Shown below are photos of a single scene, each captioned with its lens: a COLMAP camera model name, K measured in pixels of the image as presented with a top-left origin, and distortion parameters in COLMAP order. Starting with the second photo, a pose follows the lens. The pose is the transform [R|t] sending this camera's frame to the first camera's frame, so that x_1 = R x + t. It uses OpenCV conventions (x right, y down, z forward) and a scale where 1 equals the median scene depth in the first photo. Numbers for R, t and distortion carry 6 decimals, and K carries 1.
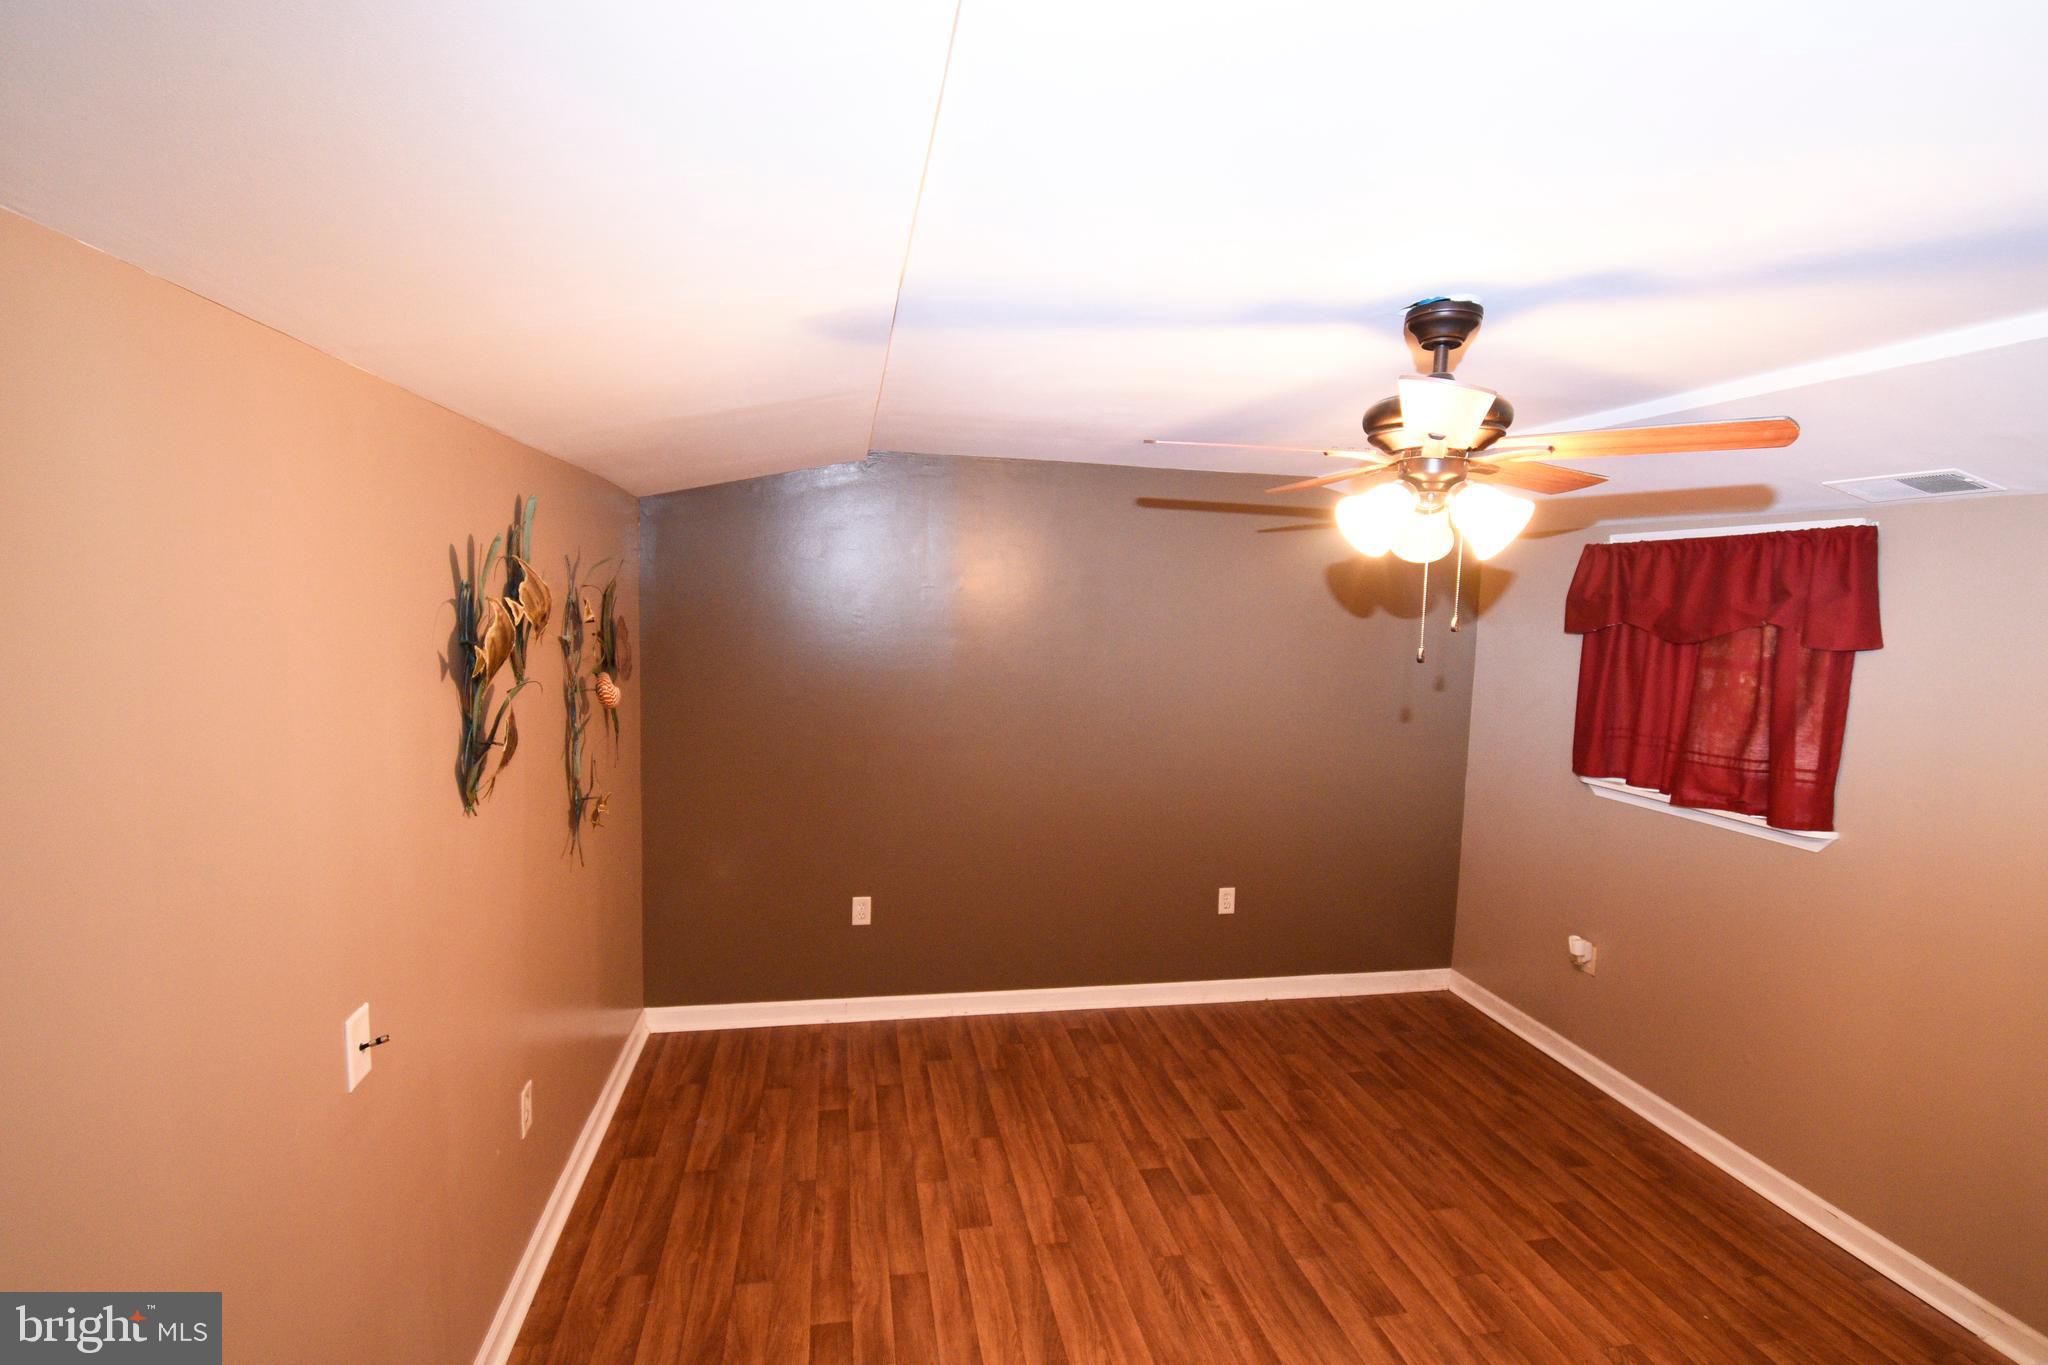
lens RADIAL K [[946.6, 0, 1023.9], [0, 946.6, 686.5], [0, 0, 1]] dist [-0.002179, -0.000470]
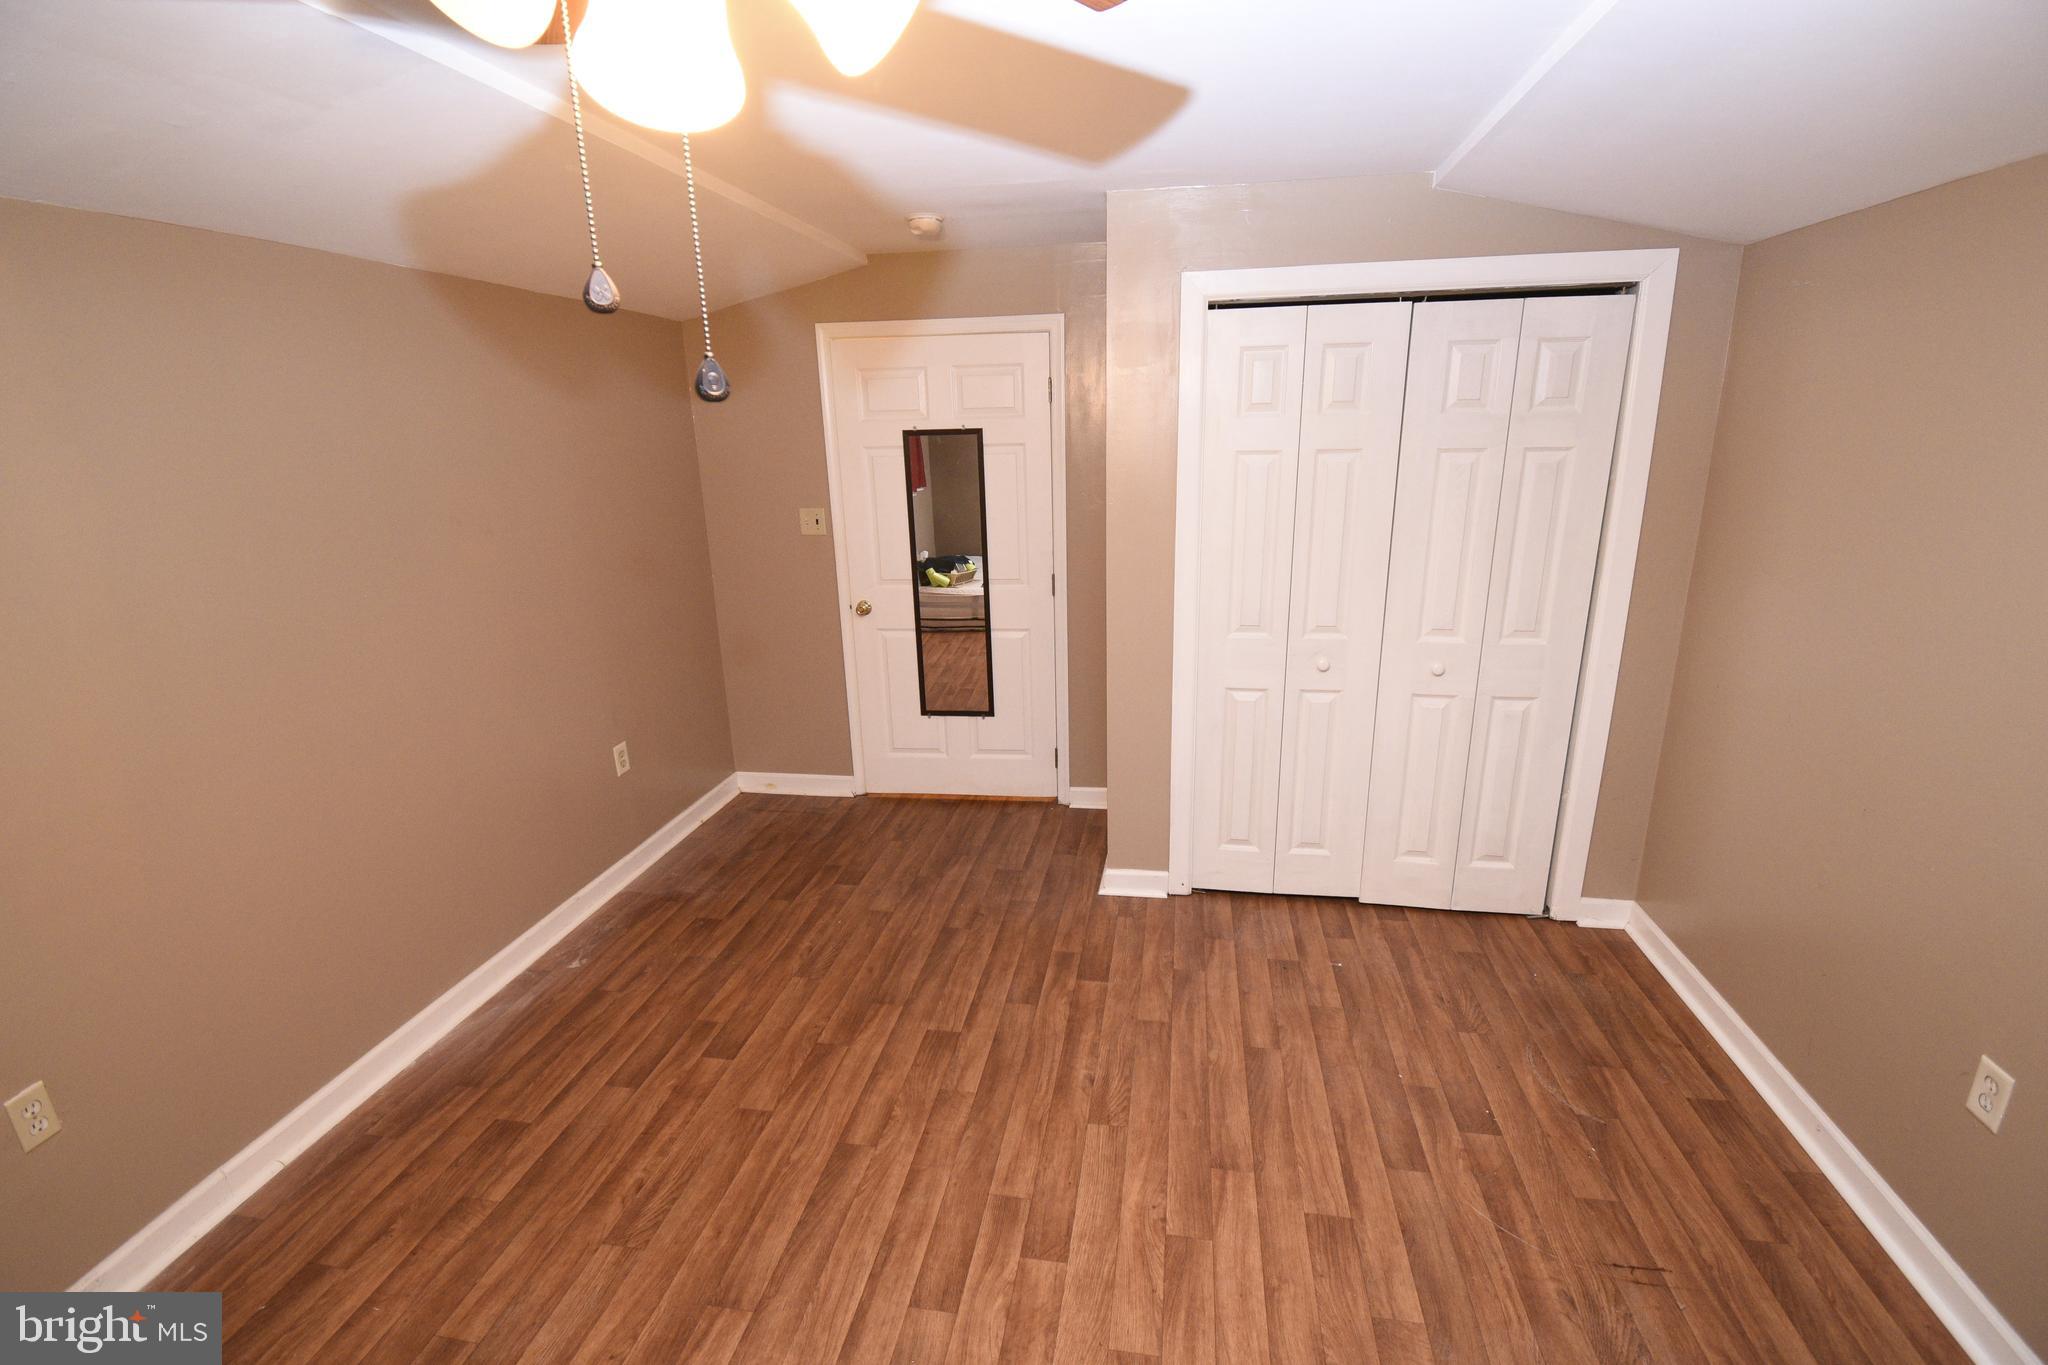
lens RADIAL K [[910.3, 0, 1024.6], [0, 910.3, 681.2], [0, 0, 1]] dist [0.012010, -0.018339]
pose [[-0.935155, -0.109310, 0.336952, -0.023447], [0.023470, 0.929990, 0.366834, -0.113309], [-0.353460, 0.350955, -0.867120, 1.606171]]
